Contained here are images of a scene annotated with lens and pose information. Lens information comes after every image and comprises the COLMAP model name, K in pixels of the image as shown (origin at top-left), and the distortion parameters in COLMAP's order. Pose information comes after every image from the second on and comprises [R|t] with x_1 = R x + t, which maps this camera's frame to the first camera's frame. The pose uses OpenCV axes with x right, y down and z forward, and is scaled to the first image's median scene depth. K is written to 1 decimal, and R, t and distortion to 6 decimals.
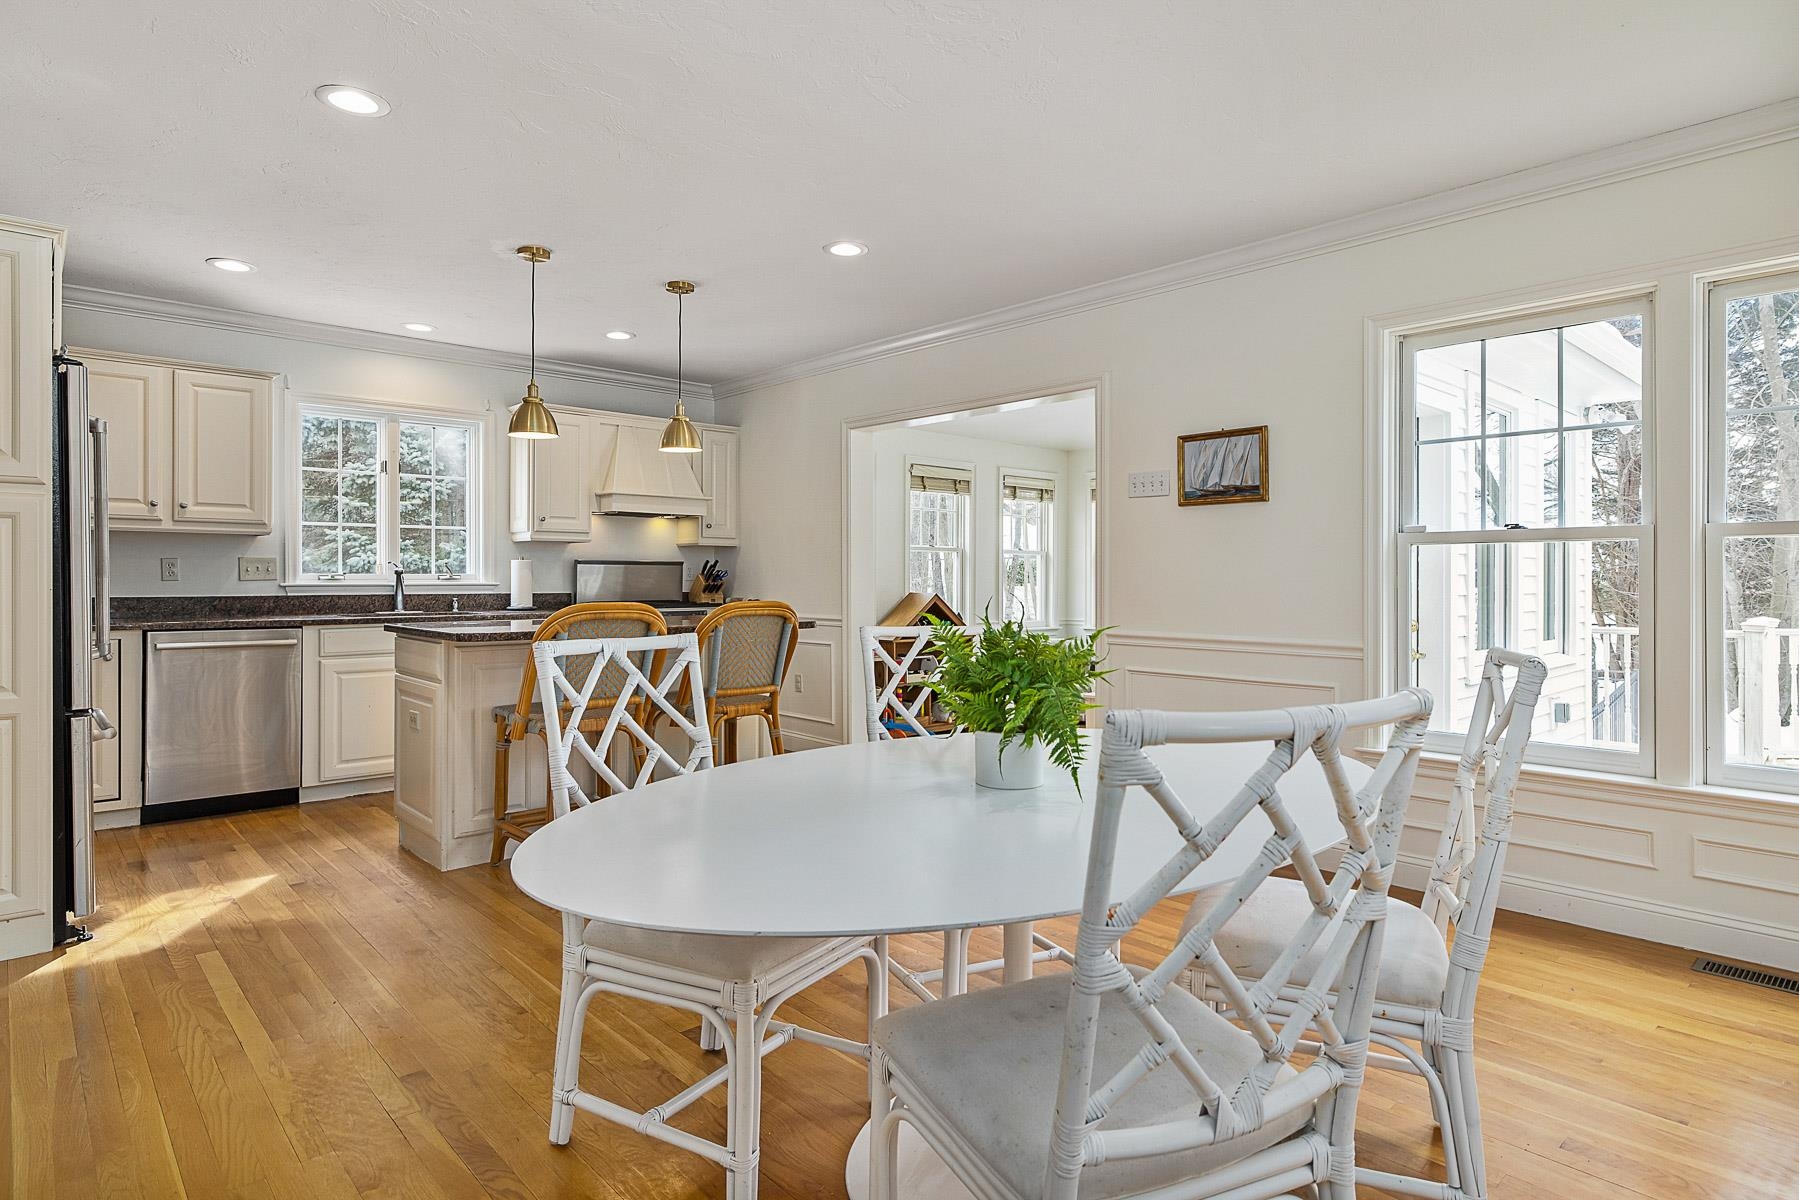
lens RADIAL K [[971.0, 0, 897.0], [0, 971.0, 588.5], [0, 0, 1]] dist [-0.001035, -0.000089]
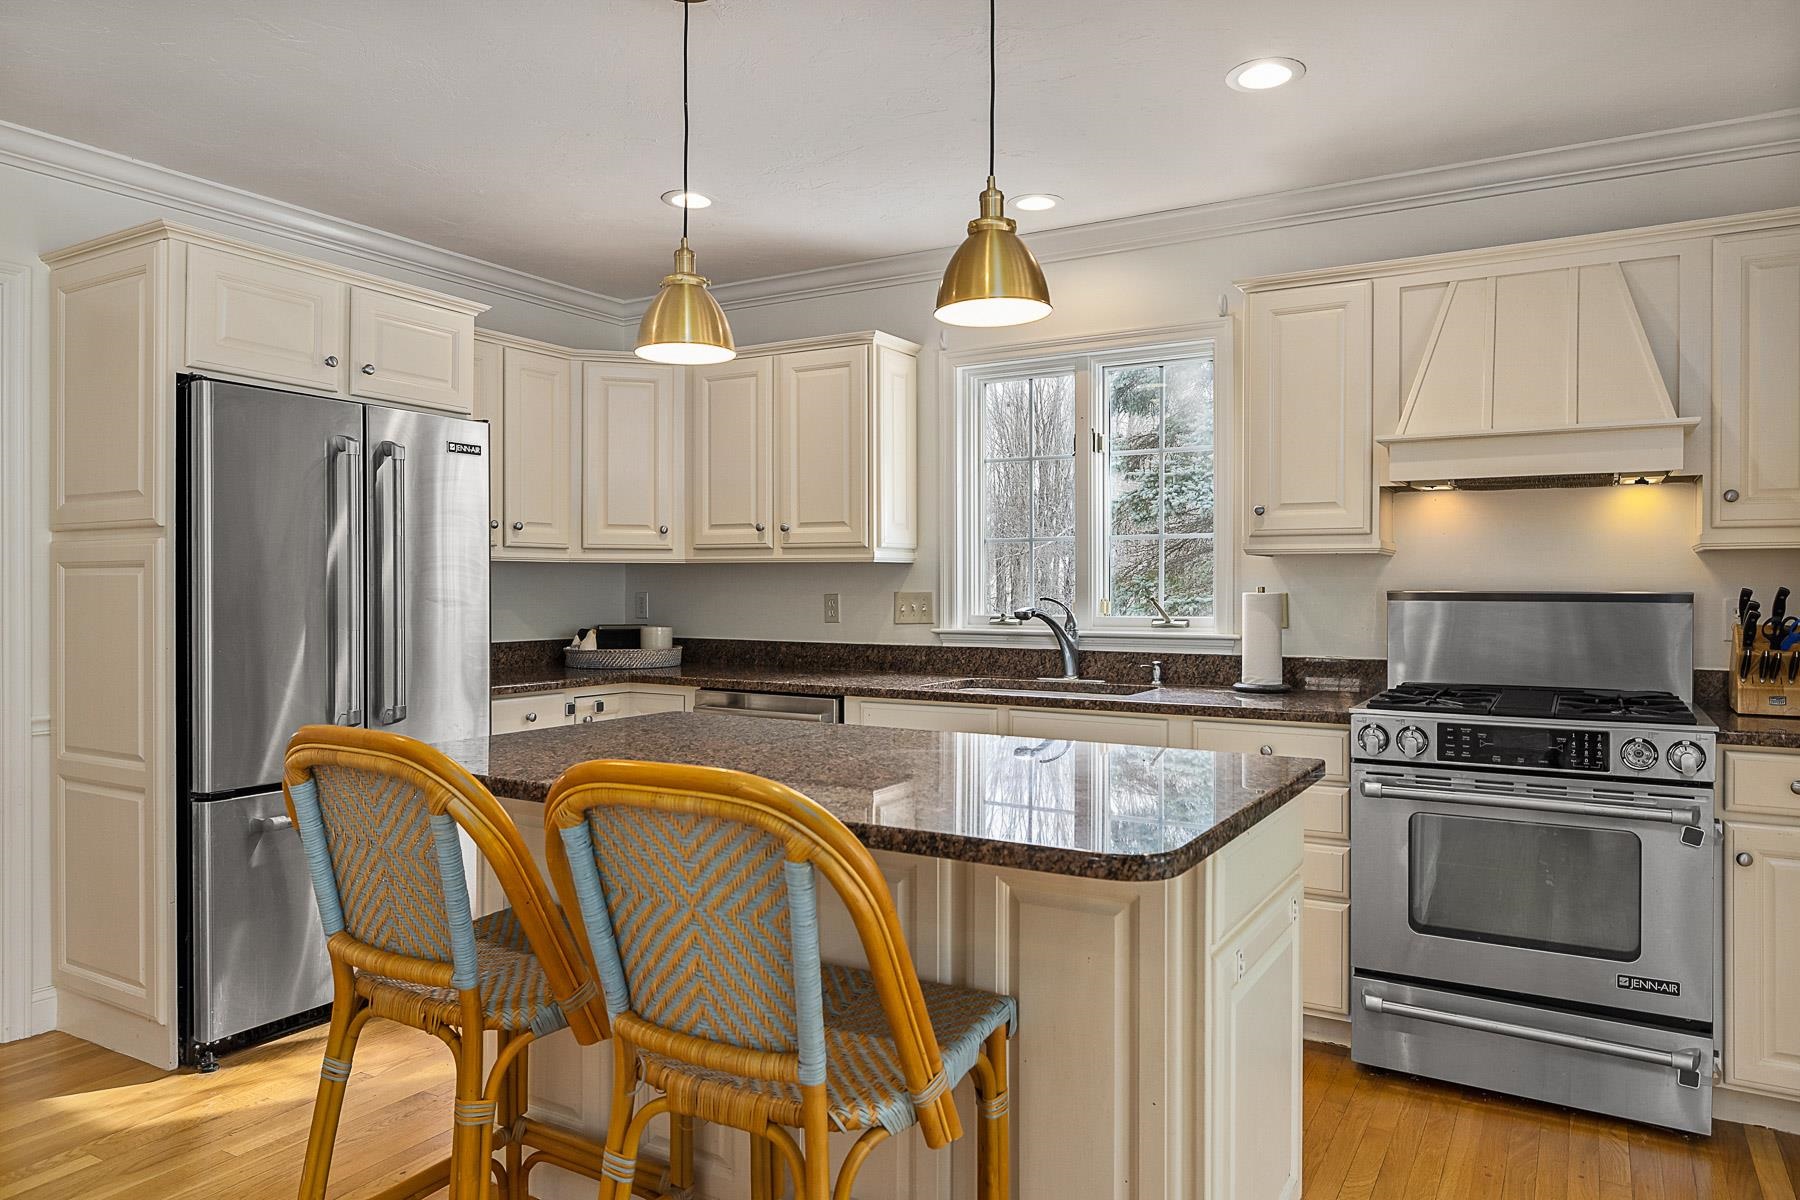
lens RADIAL K [[1183.5, 0, 903.4], [0, 1183.5, 590.1], [0, 0, 1]] dist [0.006329, -0.001595]
pose [[0.298798, 0.001705, -0.954315, 0.176355], [-0.011065, 0.999937, -0.001678, -0.031656], [0.954252, 0.011061, 0.298798, 0.727329]]
